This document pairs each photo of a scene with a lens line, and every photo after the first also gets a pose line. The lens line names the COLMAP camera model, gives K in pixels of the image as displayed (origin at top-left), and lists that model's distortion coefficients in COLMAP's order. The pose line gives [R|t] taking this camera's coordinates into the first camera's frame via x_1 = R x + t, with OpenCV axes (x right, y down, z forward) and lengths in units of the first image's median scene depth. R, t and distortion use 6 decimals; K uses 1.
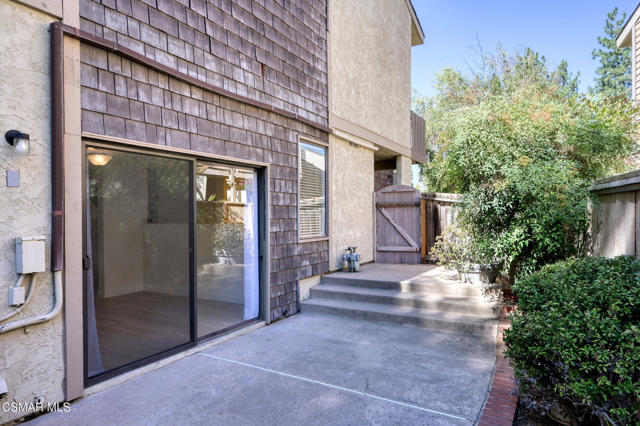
lens RADIAL K [[393.2, 0, 320.0], [0, 393.2, 213.0], [0, 0, 1]] dist [0.001521, 0.000544]
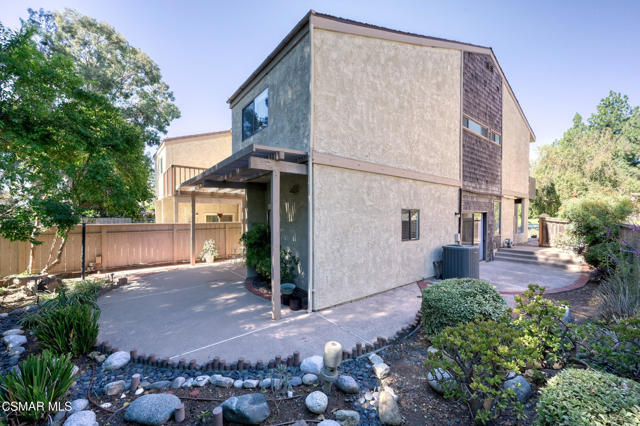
lens RADIAL K [[251.9, 0, 320.7], [0, 251.9, 217.1], [0, 0, 1]] dist [0.007502, -0.000318]
pose [[0.935531, 0.014482, -0.352949, -0.549954], [-0.007670, 0.999756, 0.020691, -0.091718], [0.353162, -0.016650, 0.935414, -1.134386]]
